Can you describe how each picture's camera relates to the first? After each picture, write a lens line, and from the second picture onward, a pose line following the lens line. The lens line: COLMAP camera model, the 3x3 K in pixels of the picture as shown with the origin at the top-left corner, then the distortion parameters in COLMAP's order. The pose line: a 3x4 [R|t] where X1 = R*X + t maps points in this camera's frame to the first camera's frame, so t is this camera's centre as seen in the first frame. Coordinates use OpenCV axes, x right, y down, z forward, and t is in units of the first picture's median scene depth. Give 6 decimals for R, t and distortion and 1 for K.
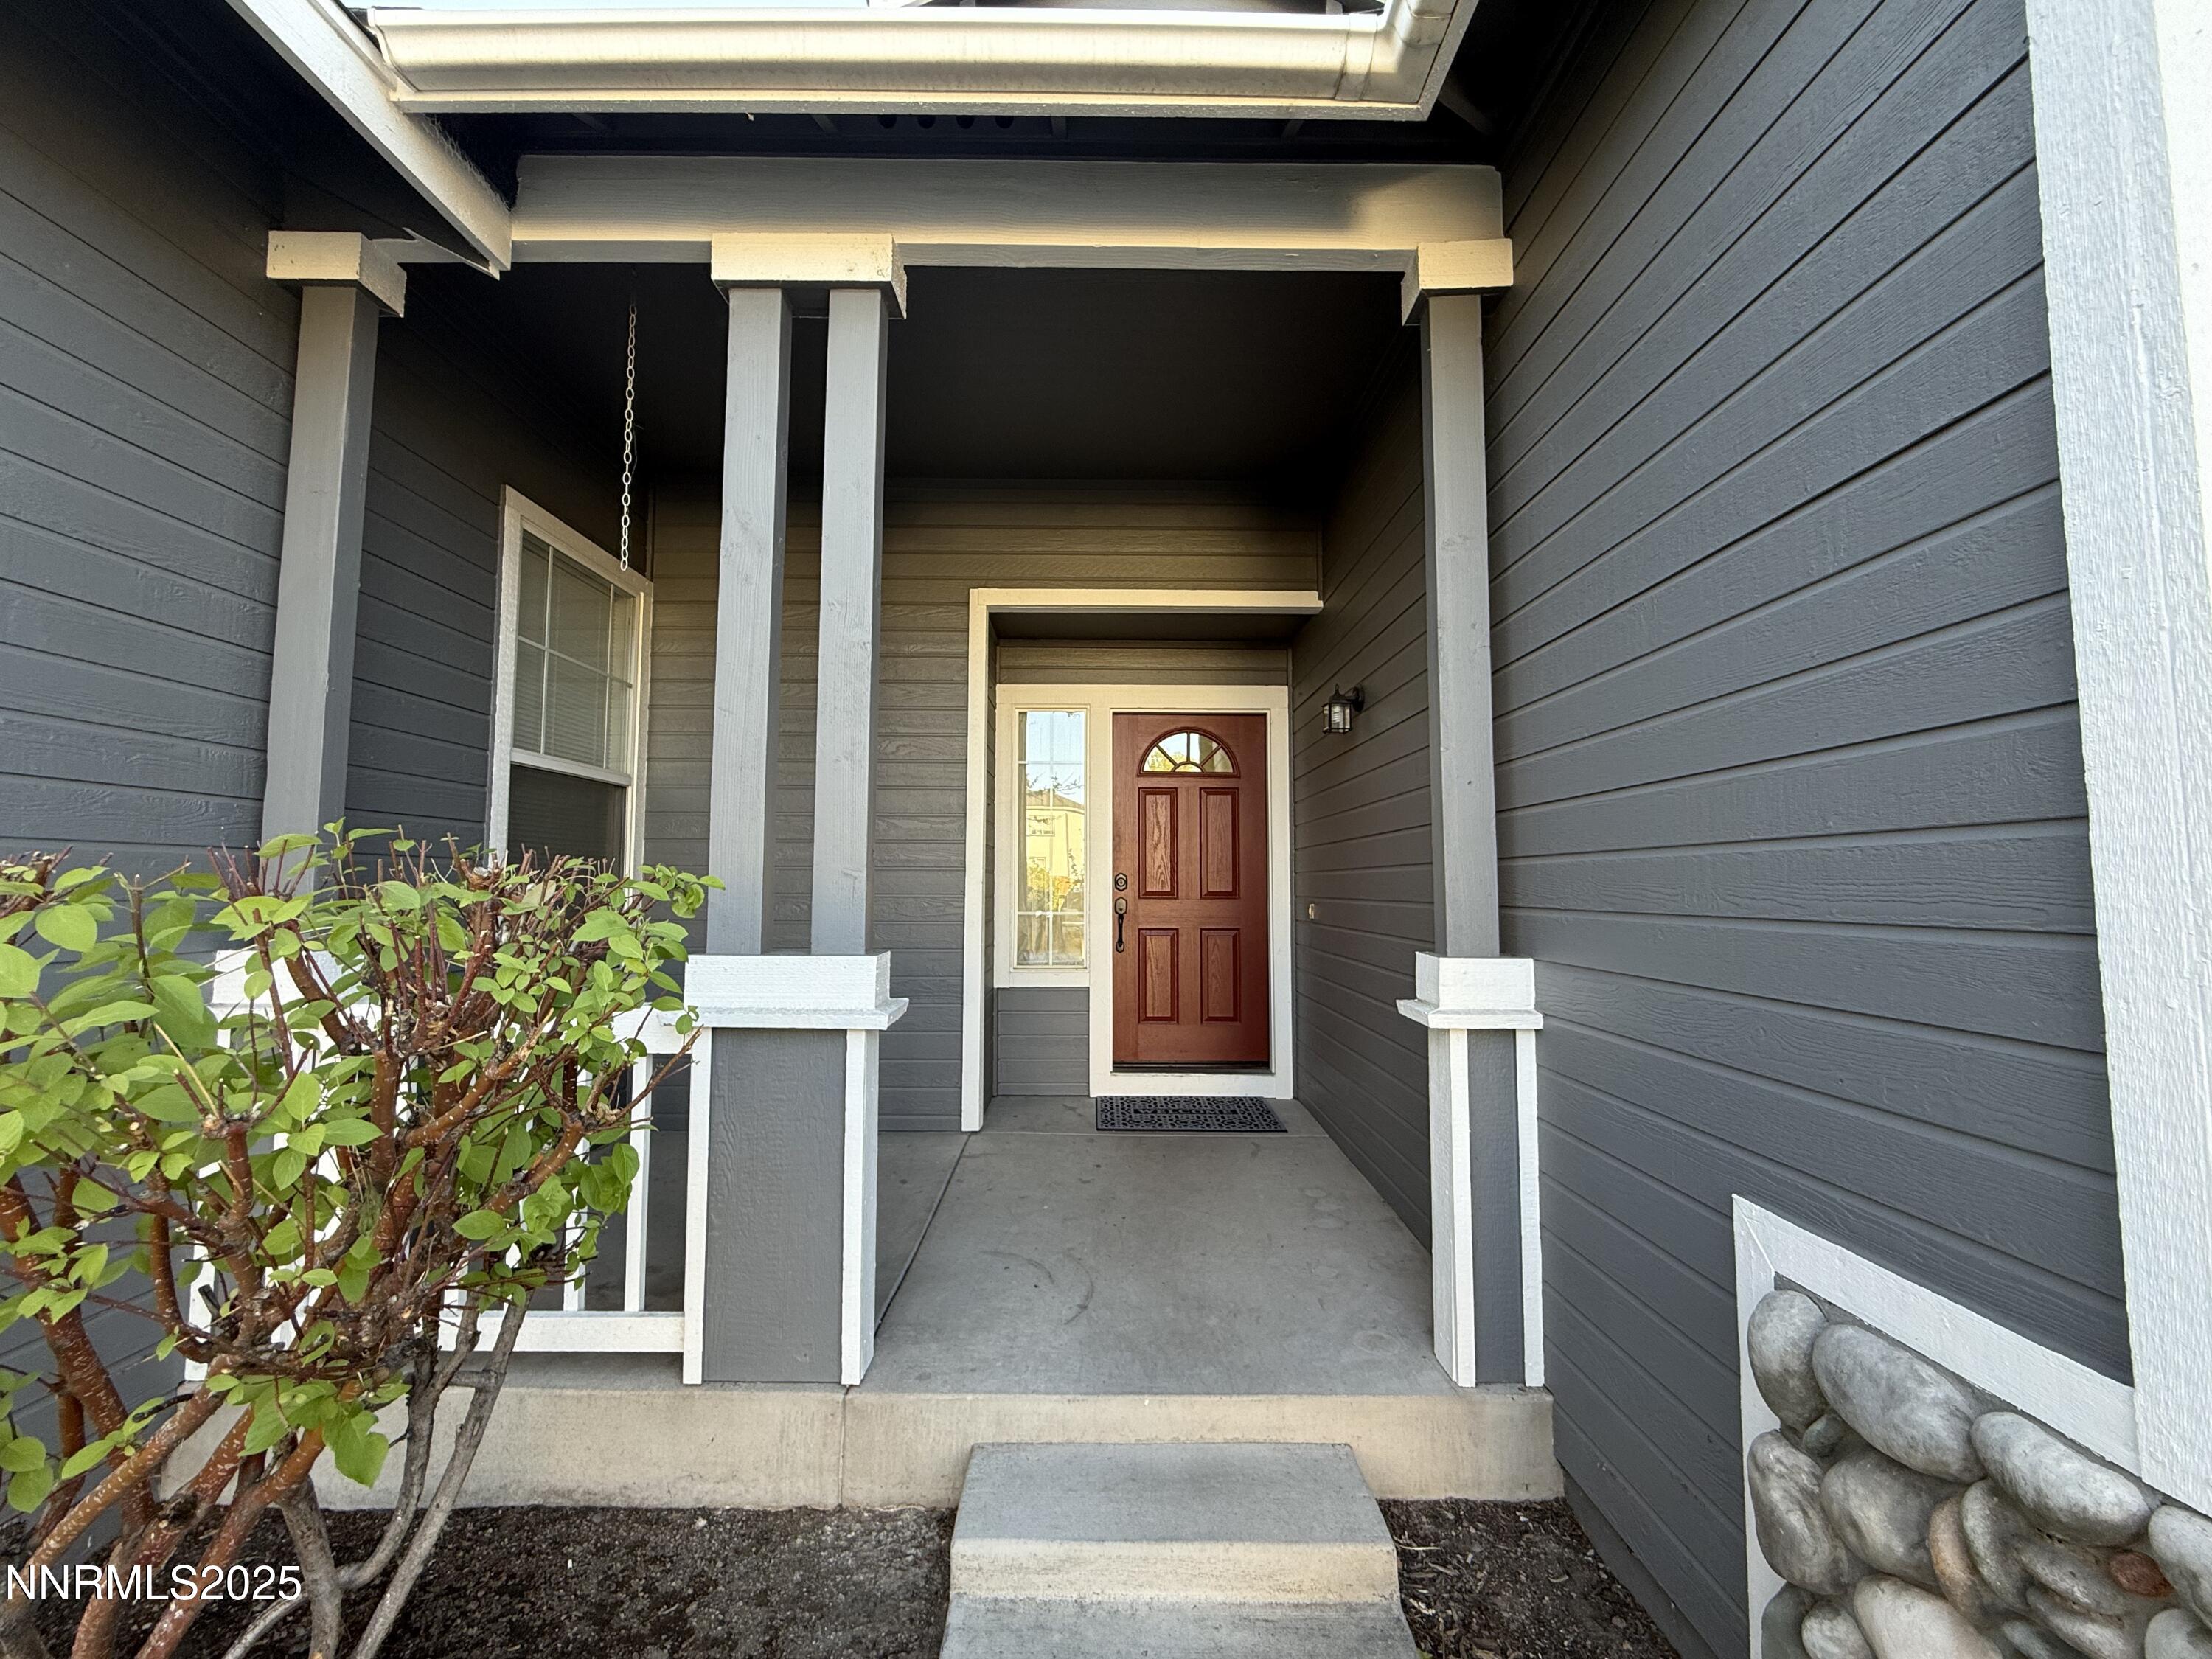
lens RADIAL K [[880.5, 0, 1098.4], [0, 880.5, 830.4], [0, 0, 1]] dist [-0.000354, -0.000255]
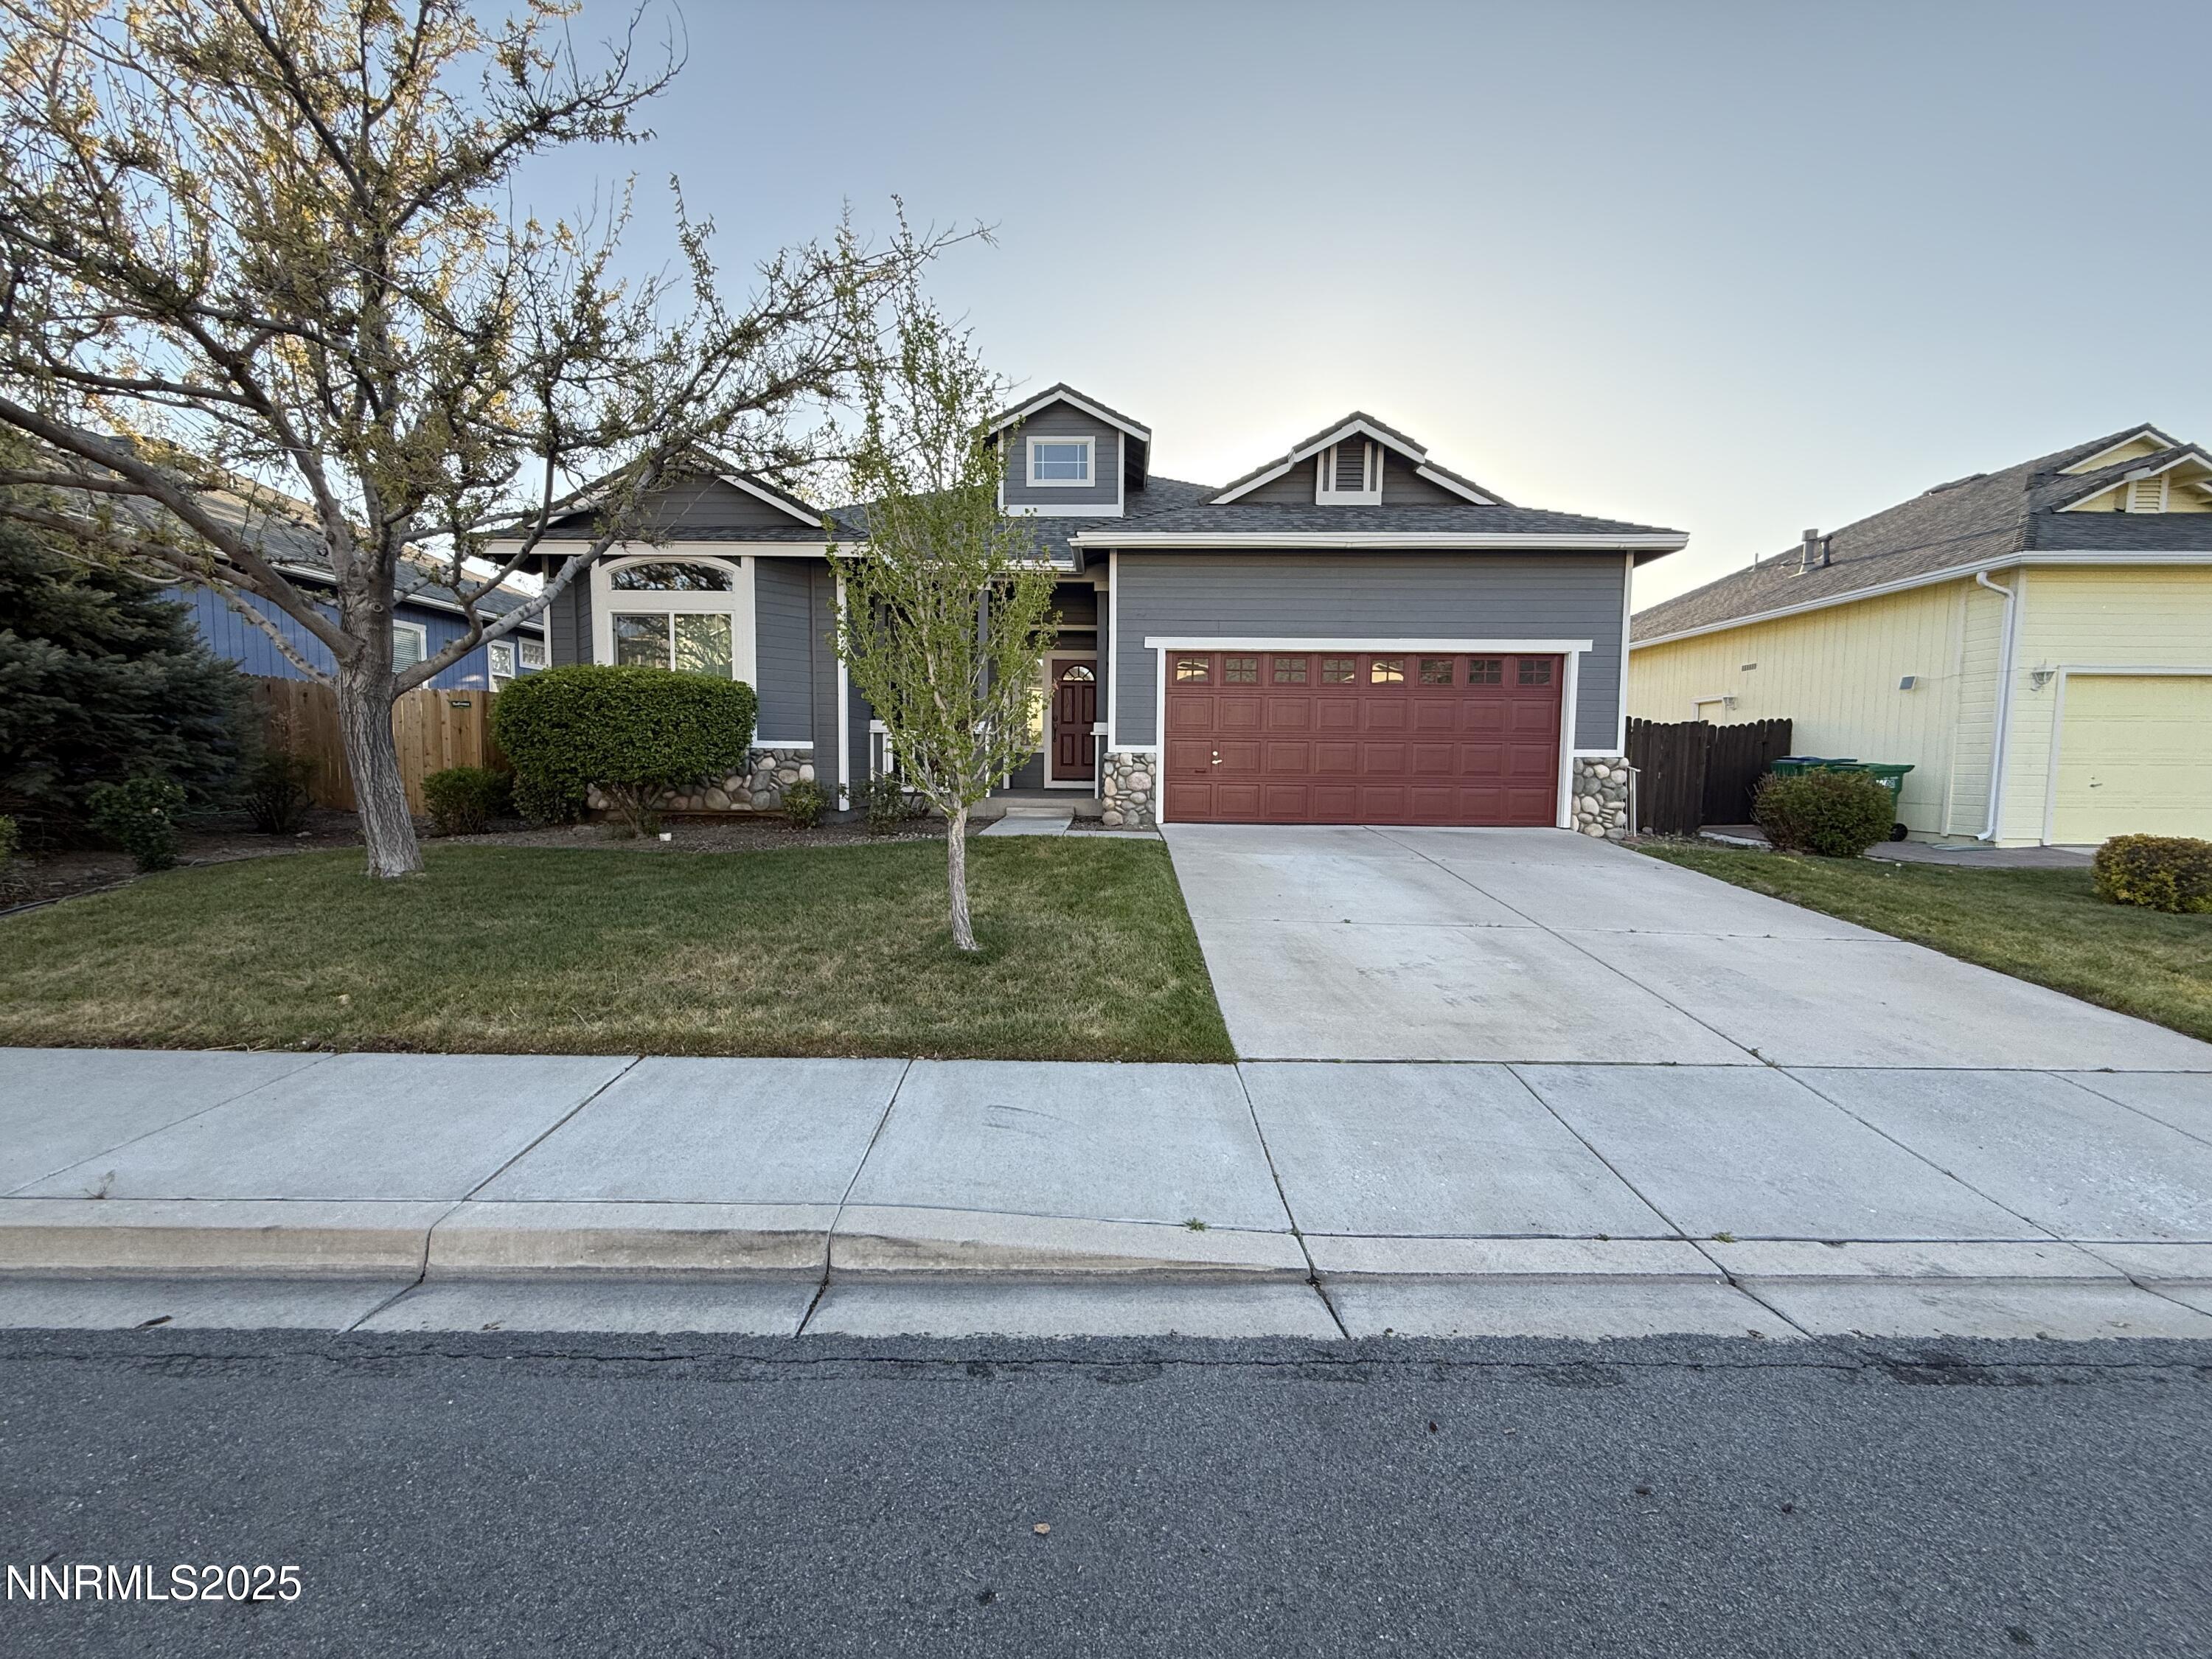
lens RADIAL K [[880.5, 0, 1112.8], [0, 880.5, 843.8], [0, 0, 1]] dist [-0.000354, -0.000255]
pose [[0.999582, 0.008103, -0.027749, 0.314821], [-0.003748, 0.988135, 0.153543, 0.020263], [0.028664, -0.153374, 0.987752, -2.059566]]
